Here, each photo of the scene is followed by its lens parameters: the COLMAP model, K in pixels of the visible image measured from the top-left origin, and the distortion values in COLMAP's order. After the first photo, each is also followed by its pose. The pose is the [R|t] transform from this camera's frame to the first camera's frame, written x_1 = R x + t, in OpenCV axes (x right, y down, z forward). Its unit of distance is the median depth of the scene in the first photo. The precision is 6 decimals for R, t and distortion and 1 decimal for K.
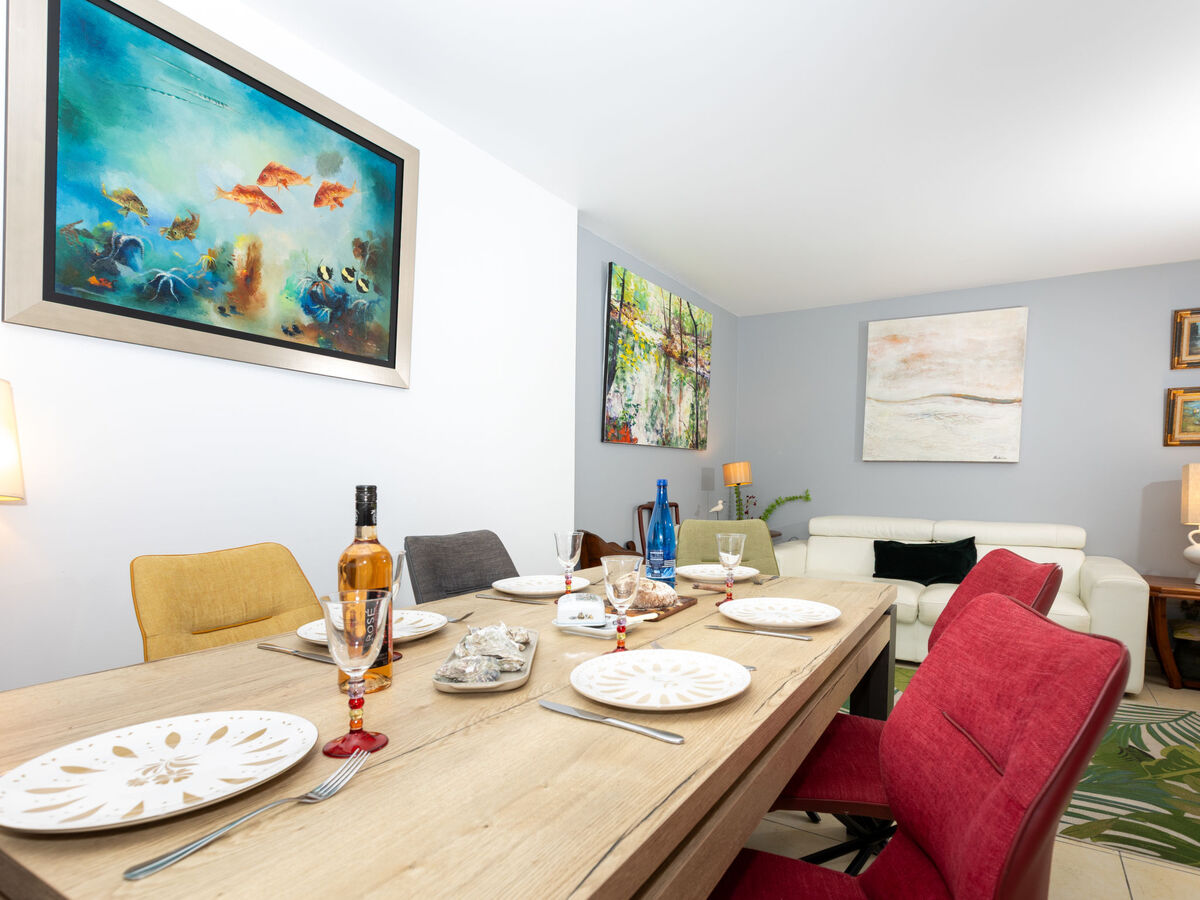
lens RADIAL K [[630.3, 0, 654.6], [0, 630.3, 495.3], [0, 0, 1]] dist [0.000039, 0.001134]
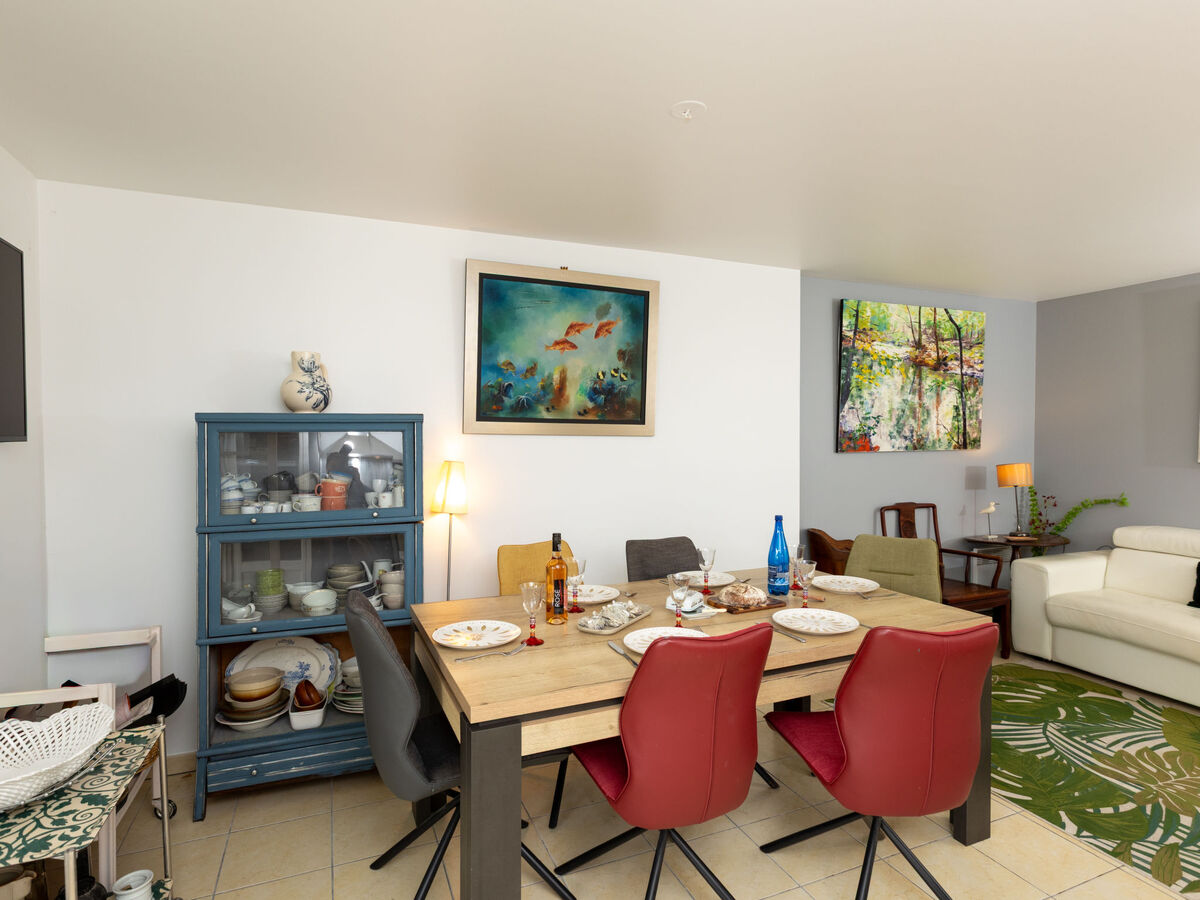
lens RADIAL K [[637.6, 0, 600.2], [0, 637.6, 443.3], [0, 0, 1]] dist [-0.000739, -0.000943]
pose [[0.793563, -0.000421, -0.608488, 0.276222], [-0.009404, 0.999872, -0.012957, -0.080154], [0.608416, 0.016005, 0.793457, -0.189420]]
